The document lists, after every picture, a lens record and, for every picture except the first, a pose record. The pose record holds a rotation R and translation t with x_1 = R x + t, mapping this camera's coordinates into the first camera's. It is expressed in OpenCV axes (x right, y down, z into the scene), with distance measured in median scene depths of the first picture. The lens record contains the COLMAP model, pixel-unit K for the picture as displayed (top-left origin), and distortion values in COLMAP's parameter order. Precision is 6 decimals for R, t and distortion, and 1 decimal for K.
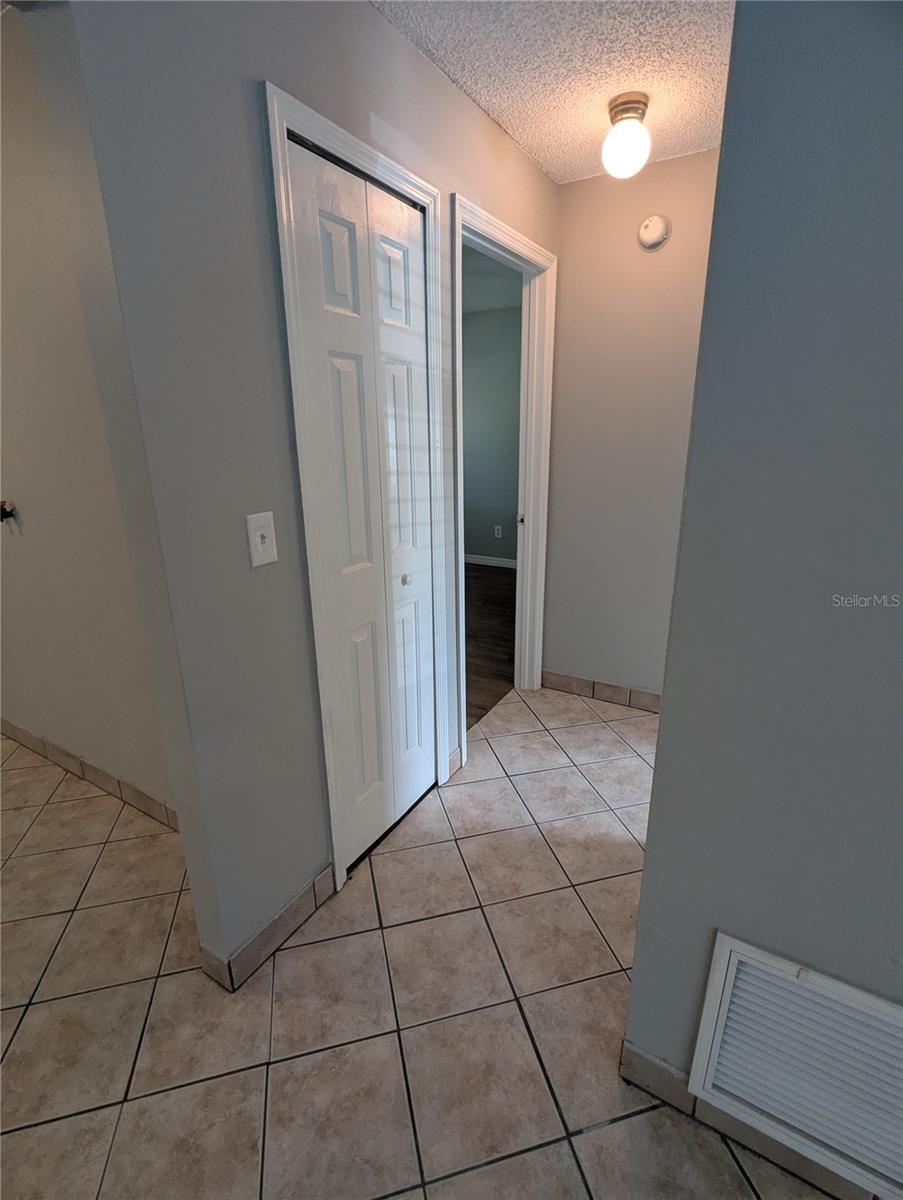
lens RADIAL K [[568.3, 0, 452.1], [0, 568.3, 599.7], [0, 0, 1]] dist [0.000118, 0.000092]
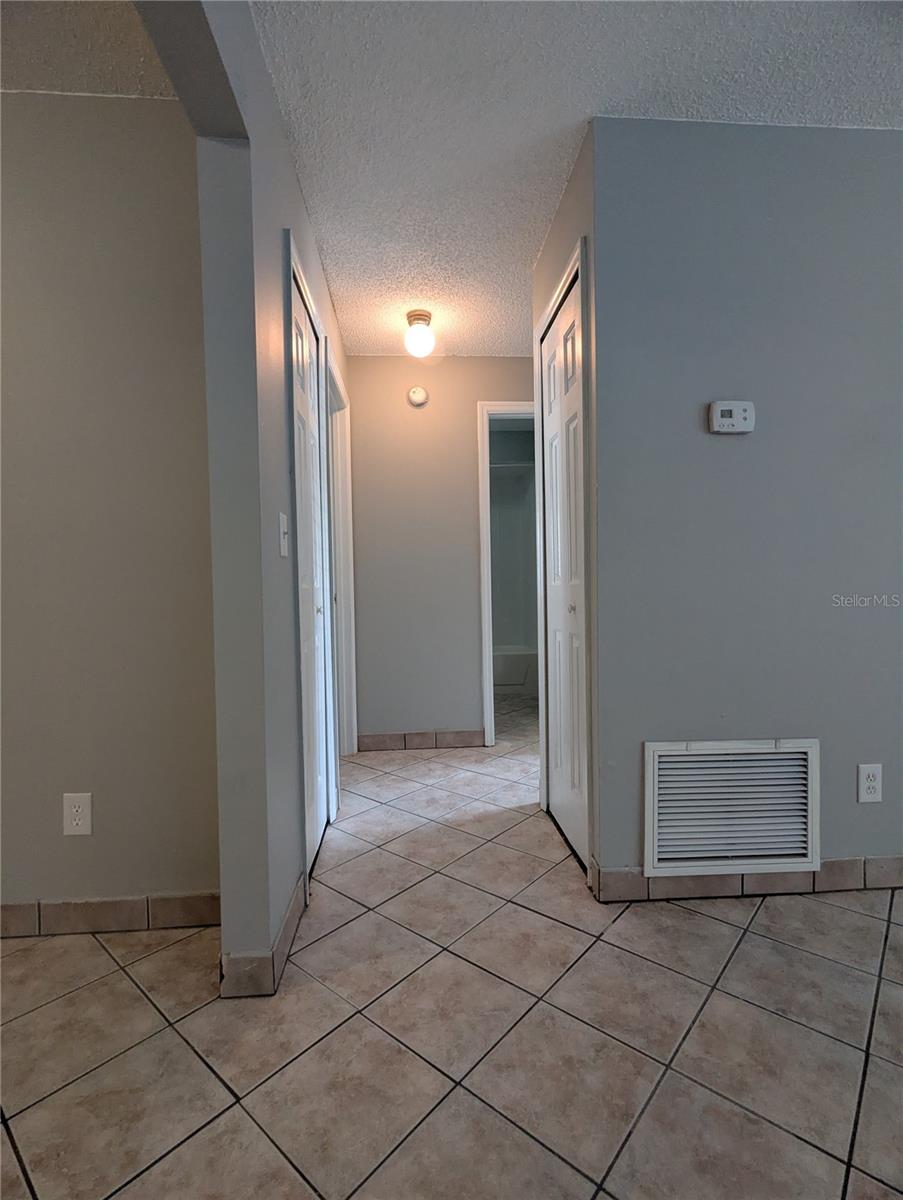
lens RADIAL K [[568.3, 0, 450.0], [0, 568.3, 600.3], [0, 0, 1]] dist [0.000118, 0.000092]
pose [[0.820656, -0.014426, 0.571241, -0.544257], [0.175459, 0.957750, -0.227881, 0.267222], [-0.543819, 0.287241, 0.788514, -0.071047]]
